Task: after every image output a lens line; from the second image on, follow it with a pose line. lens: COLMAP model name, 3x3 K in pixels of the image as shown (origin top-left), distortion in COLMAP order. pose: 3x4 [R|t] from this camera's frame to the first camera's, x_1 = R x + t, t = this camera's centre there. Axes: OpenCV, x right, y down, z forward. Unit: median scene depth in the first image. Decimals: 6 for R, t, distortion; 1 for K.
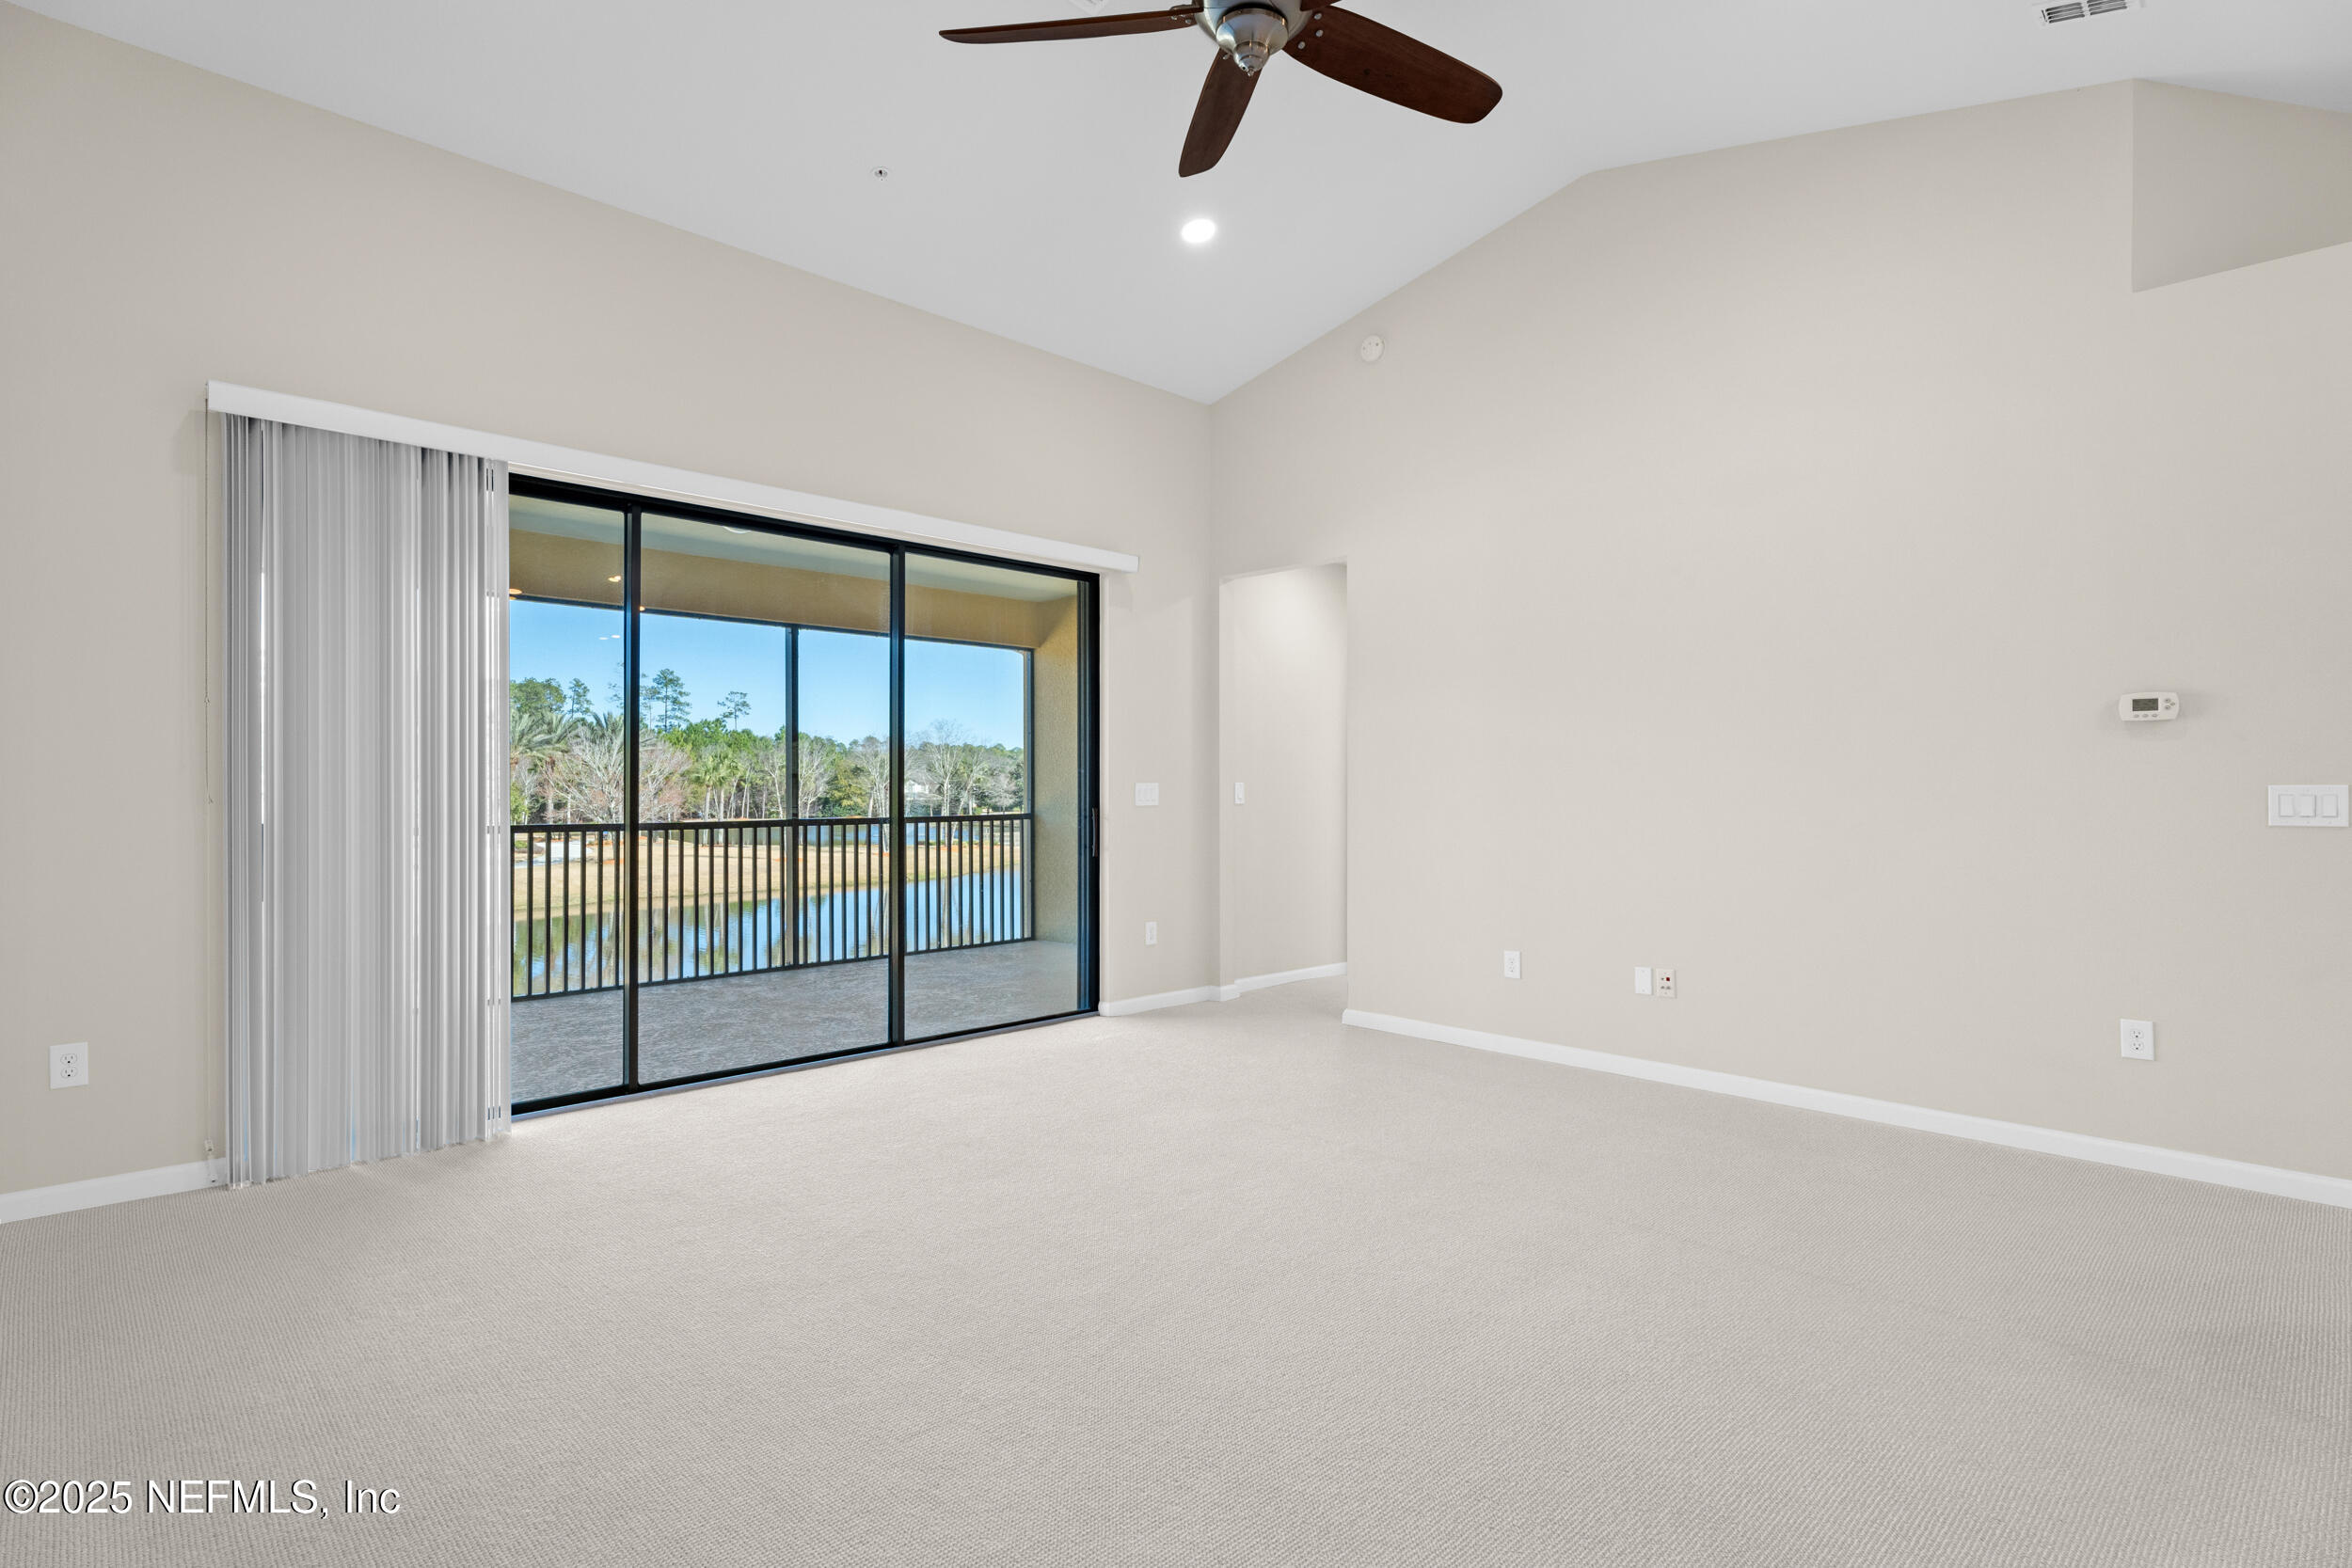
lens RADIAL K [[1151.3, 0, 1176.0], [0, 1151.3, 784.0], [0, 0, 1]] dist [-0.000692, -0.000103]
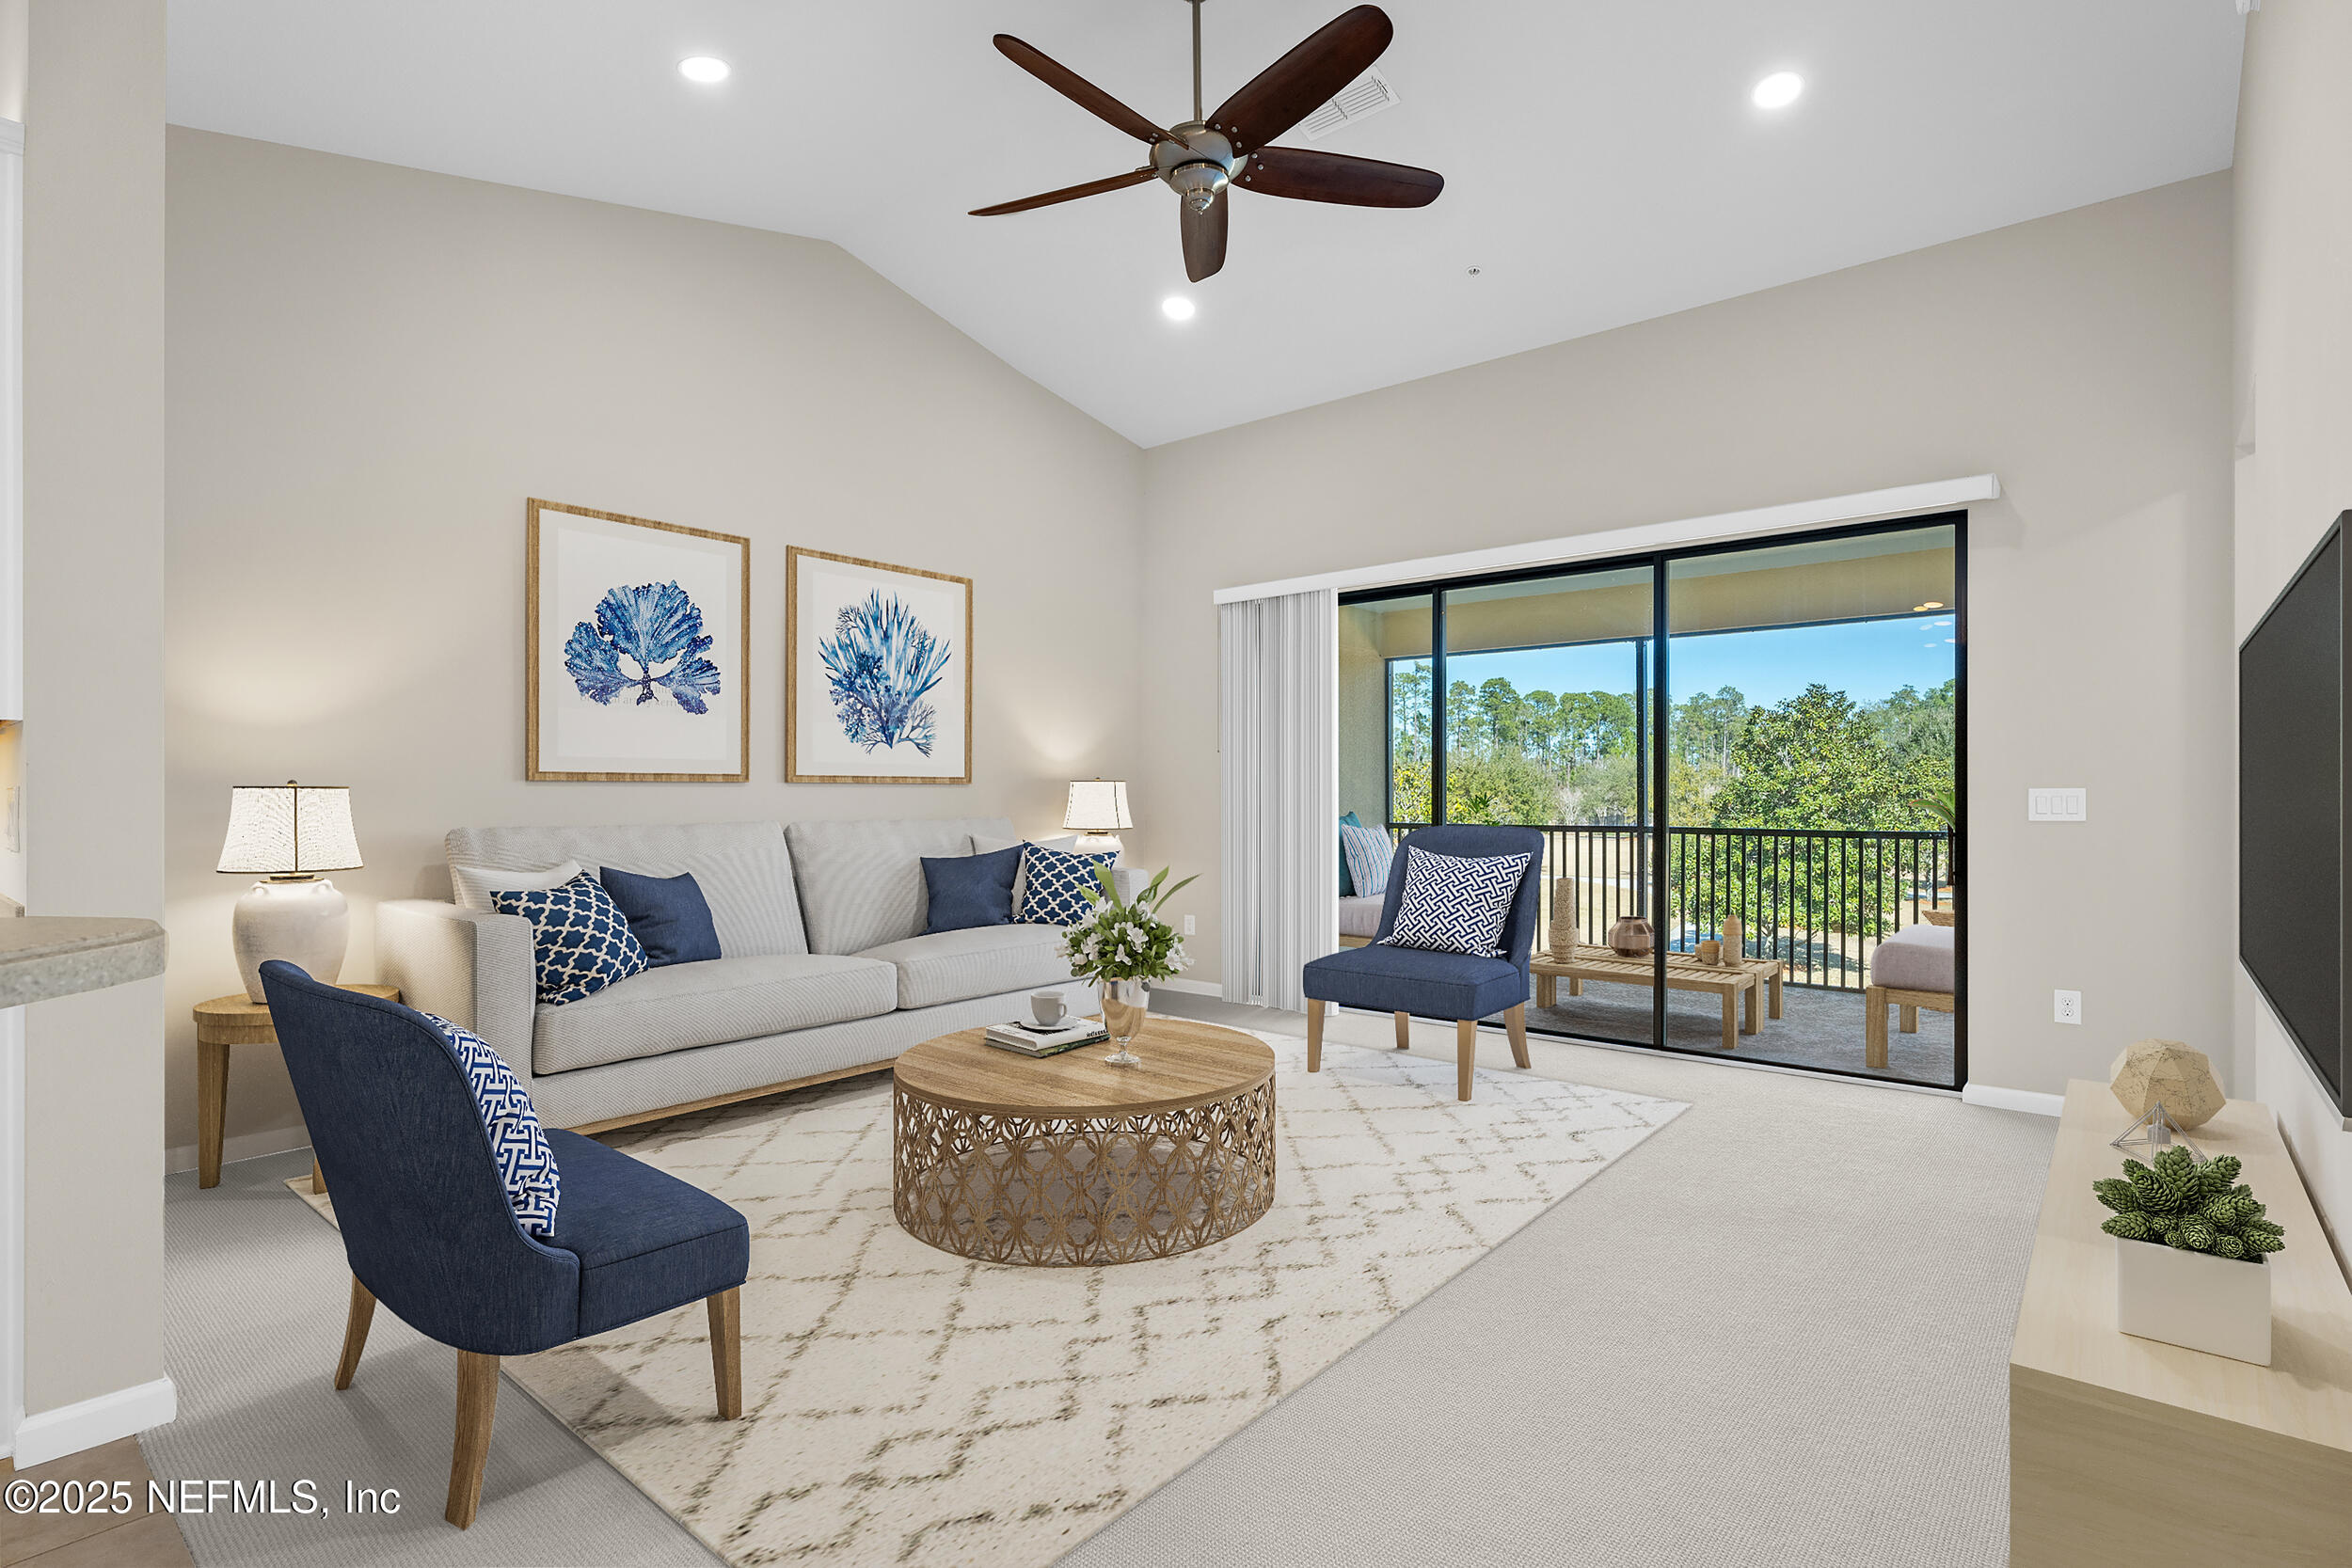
lens RADIAL K [[1151.3, 0, 1176.0], [0, 1151.3, 784.0], [0, 0, 1]] dist [-0.000692, -0.000103]
pose [[0.135962, -0.005982, -0.990696, 0.681662], [0.015033, 0.999879, -0.003975, -0.011459], [0.990600, -0.014353, 0.136035, 0.437841]]
